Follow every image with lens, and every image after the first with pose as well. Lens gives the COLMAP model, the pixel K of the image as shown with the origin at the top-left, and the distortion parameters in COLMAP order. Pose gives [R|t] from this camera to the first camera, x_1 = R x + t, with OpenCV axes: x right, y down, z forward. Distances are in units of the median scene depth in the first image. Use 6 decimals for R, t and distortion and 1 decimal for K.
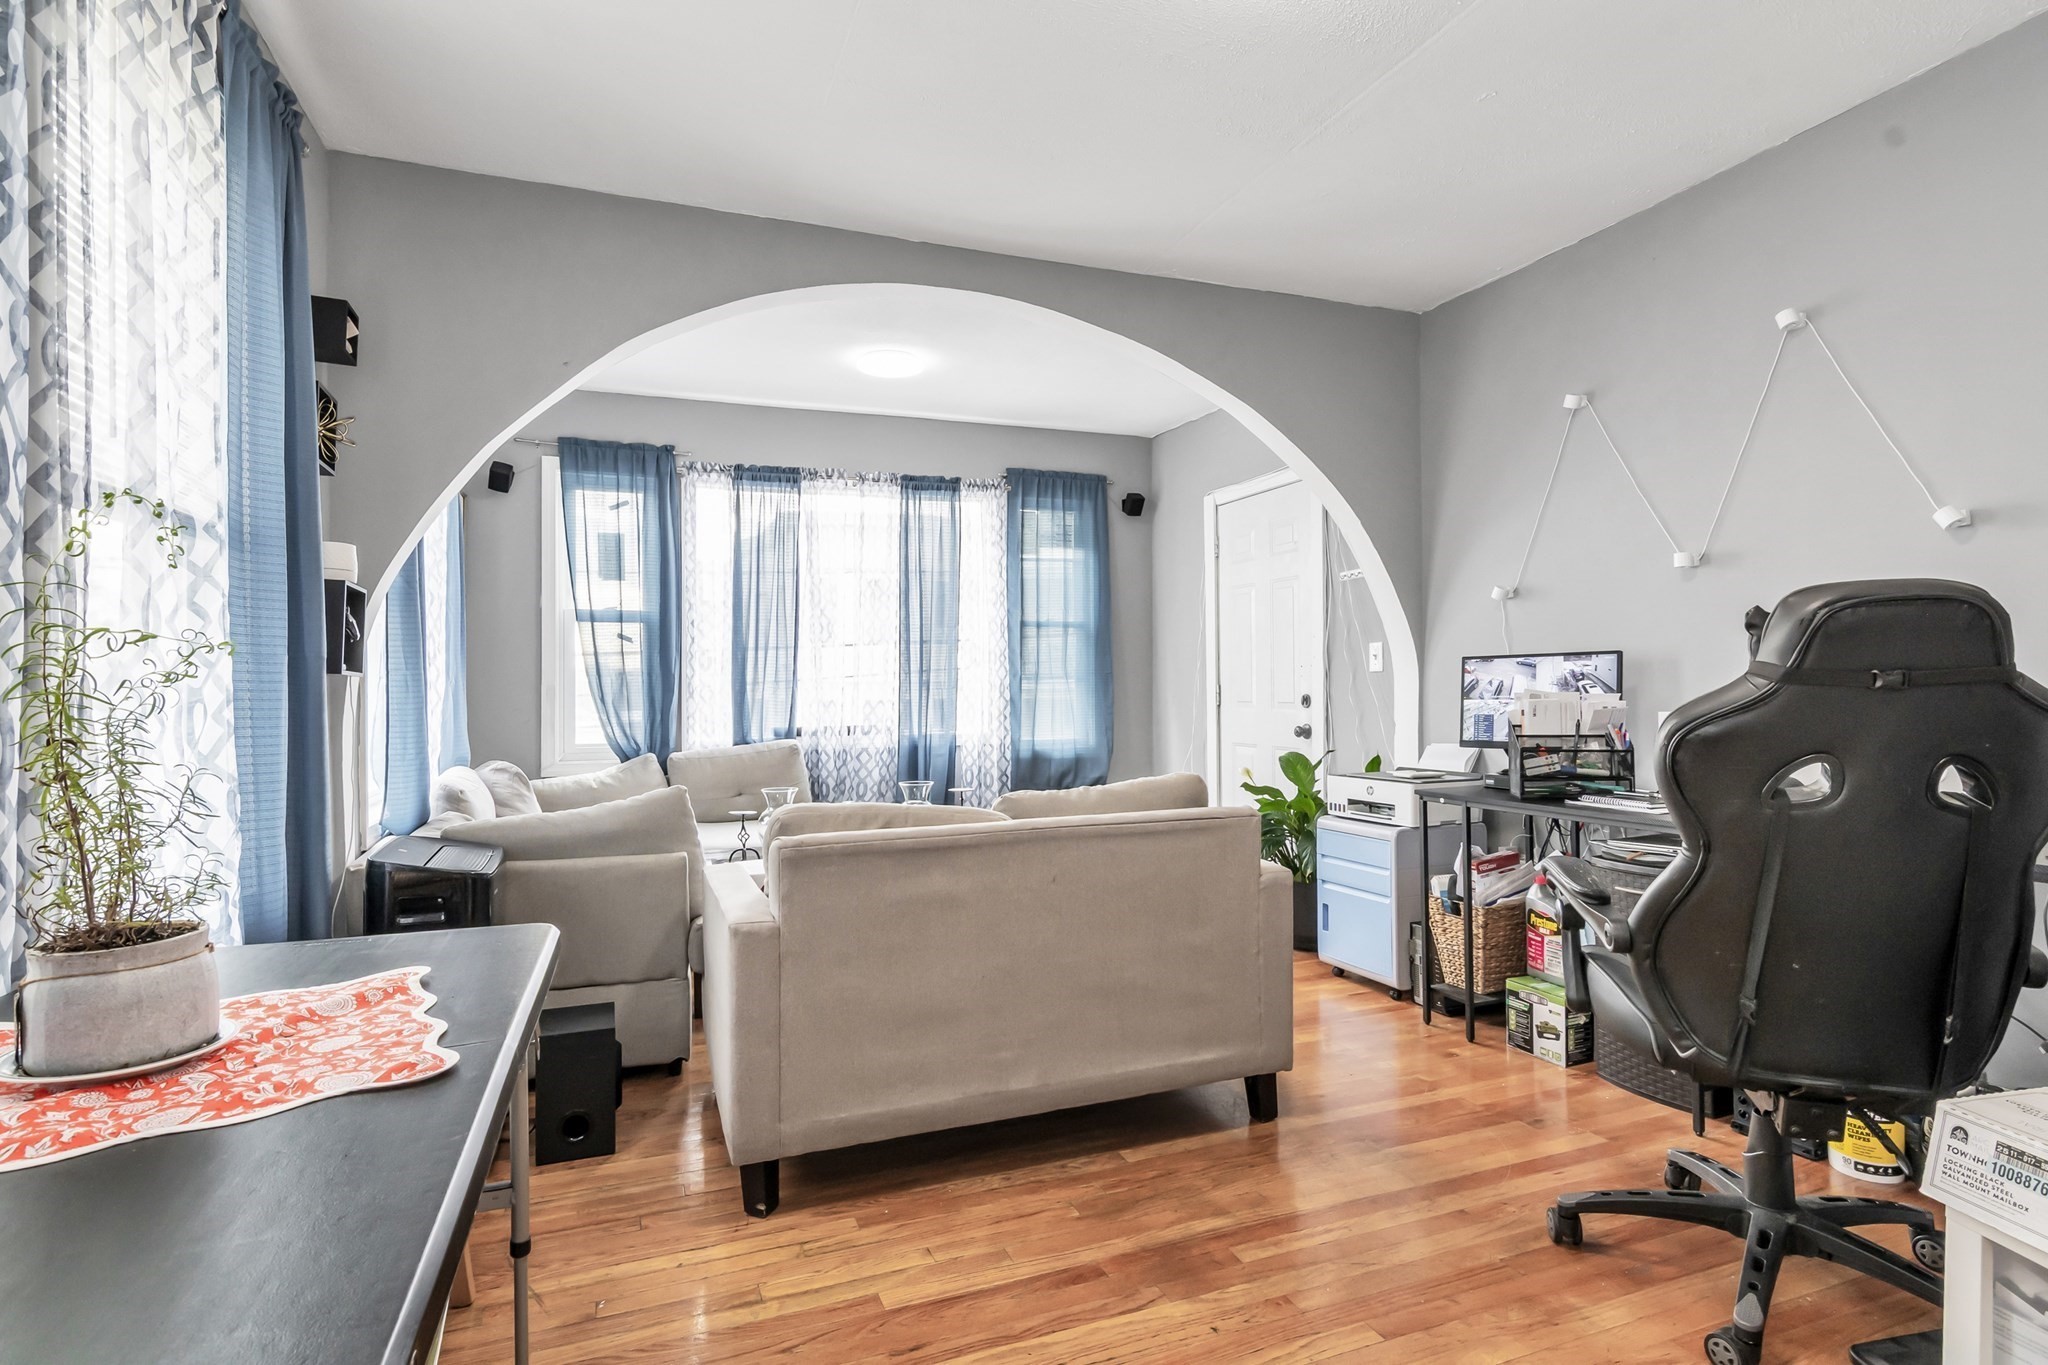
lens RADIAL K [[988.6, 0, 1014.2], [0, 988.6, 679.4], [0, 0, 1]] dist [-0.000752, 0.002478]
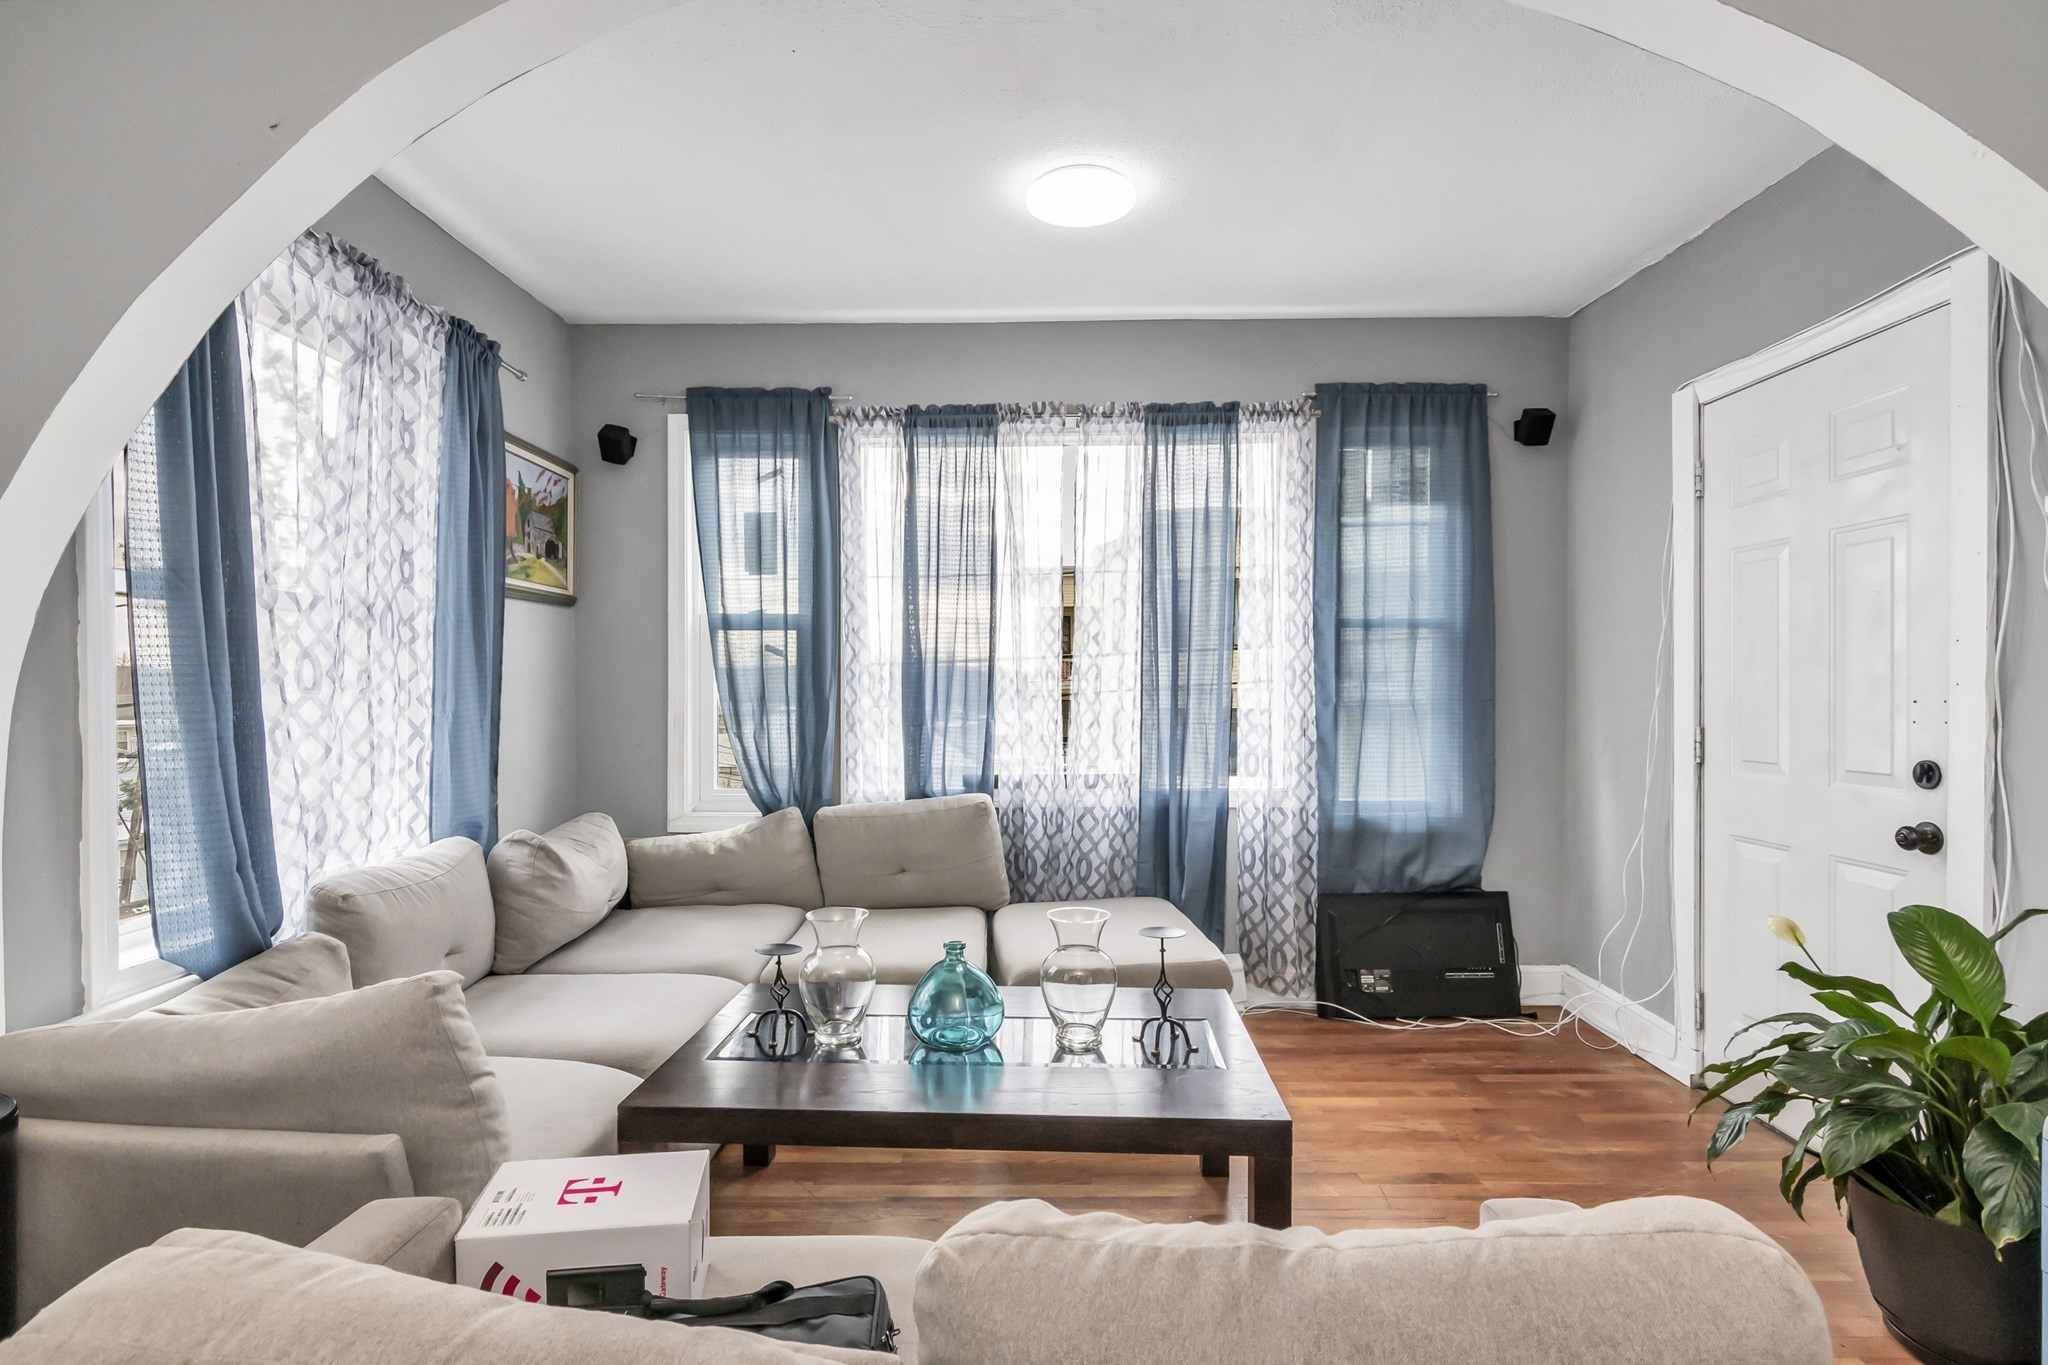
lens RADIAL K [[974.4, 0, 1025.0], [0, 974.4, 688.1], [0, 0, 1]] dist [0.000459, 0.000789]
pose [[0.932101, 0.007764, -0.362116, 0.050886], [-0.005733, 0.999961, 0.006683, -0.017986], [0.362154, -0.004153, 0.932109, 0.351464]]
